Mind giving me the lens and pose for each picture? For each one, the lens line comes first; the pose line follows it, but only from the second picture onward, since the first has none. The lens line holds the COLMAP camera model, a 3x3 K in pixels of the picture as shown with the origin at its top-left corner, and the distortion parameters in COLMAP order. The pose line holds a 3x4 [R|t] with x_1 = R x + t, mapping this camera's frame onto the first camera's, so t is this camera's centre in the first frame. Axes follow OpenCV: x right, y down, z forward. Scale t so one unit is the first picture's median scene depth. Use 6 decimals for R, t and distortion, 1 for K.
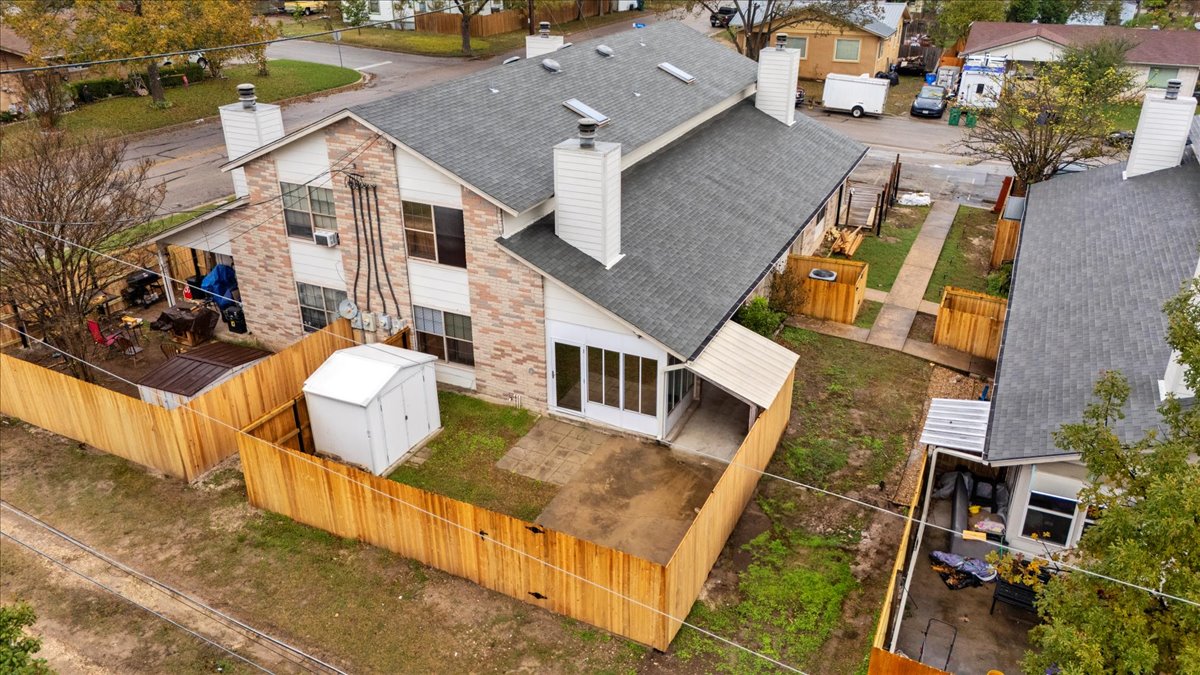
lens RADIAL K [[896.0, 0, 600.0], [0, 896.0, 337.5], [0, 0, 1]] dist [0.070407, -0.066724]
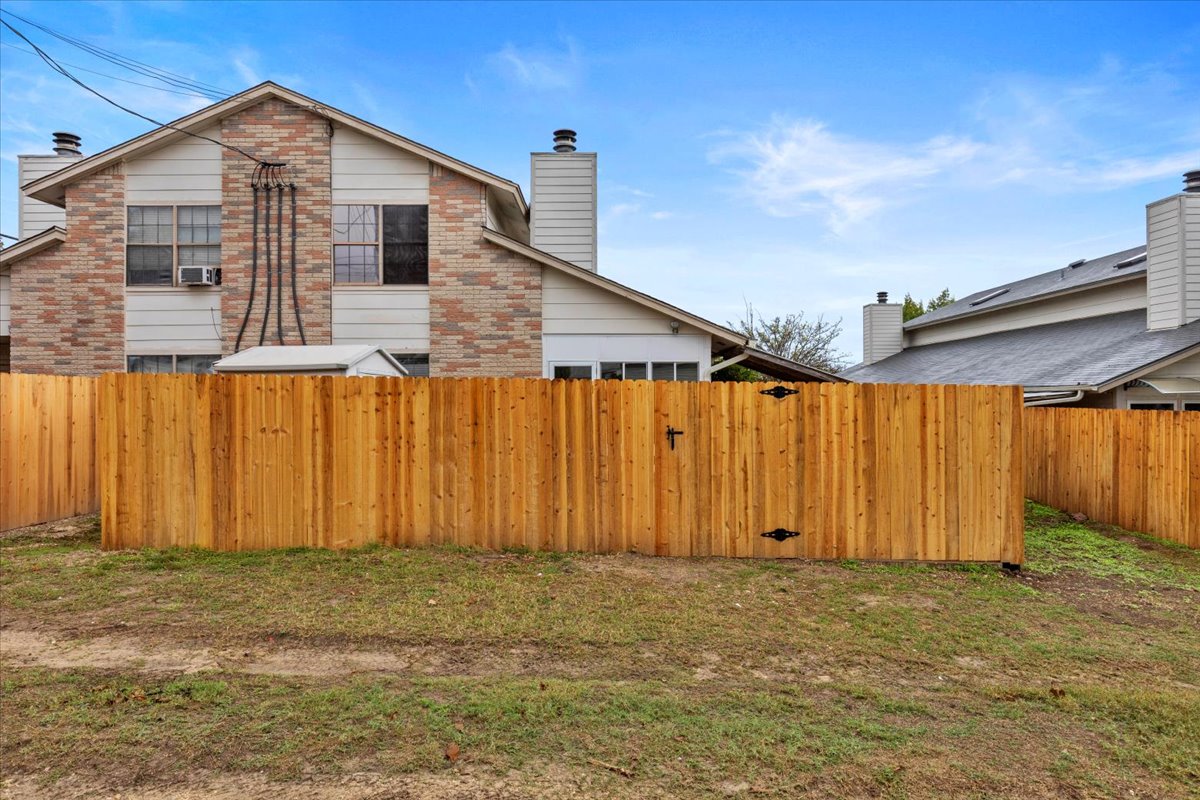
lens RADIAL K [[723.8, 0, 604.5], [0, 723.8, 385.9], [0, 0, 1]] dist [0.001331, 0.003280]
pose [[0.905302, 0.004574, 0.424745, -0.268230], [0.185306, 0.895520, -0.404605, 0.272639], [-0.382218, 0.444997, 0.809868, 0.474772]]
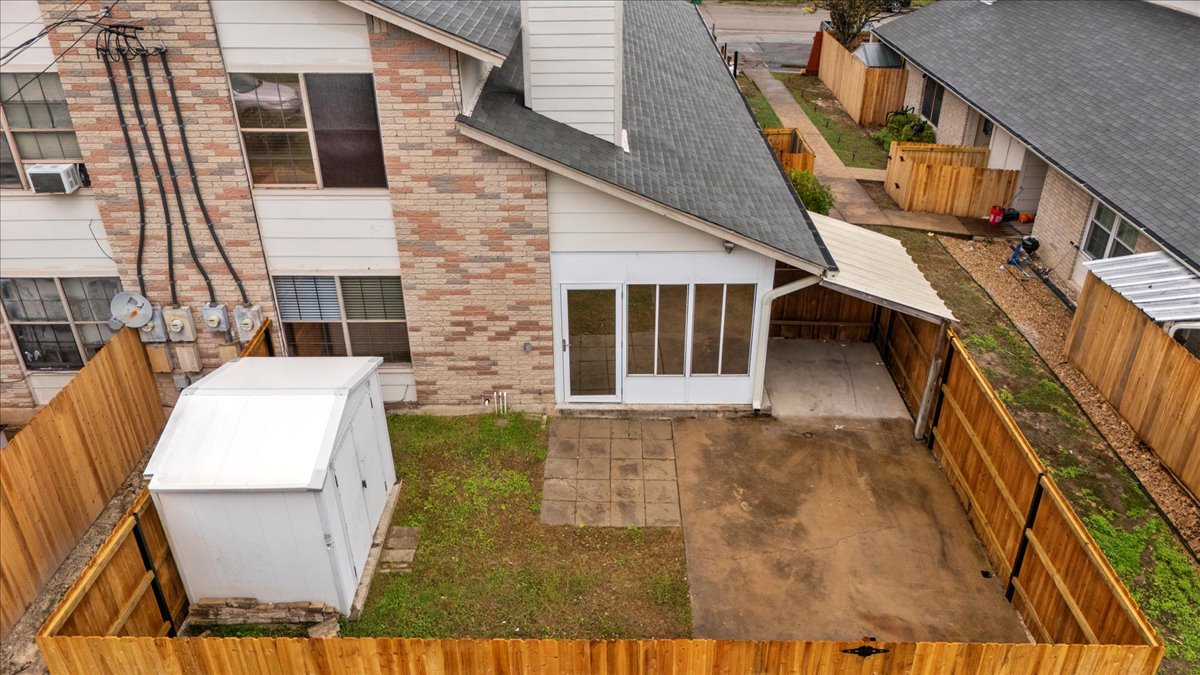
lens RADIAL K [[896.0, 0, 600.0], [0, 896.0, 337.5], [0, 0, 1]] dist [0.070407, -0.066724]
pose [[0.905866, -0.210925, 0.367311, -0.246416], [0.187304, 0.977274, 0.099262, -0.018005], [-0.379901, -0.021119, 0.924786, 0.437204]]
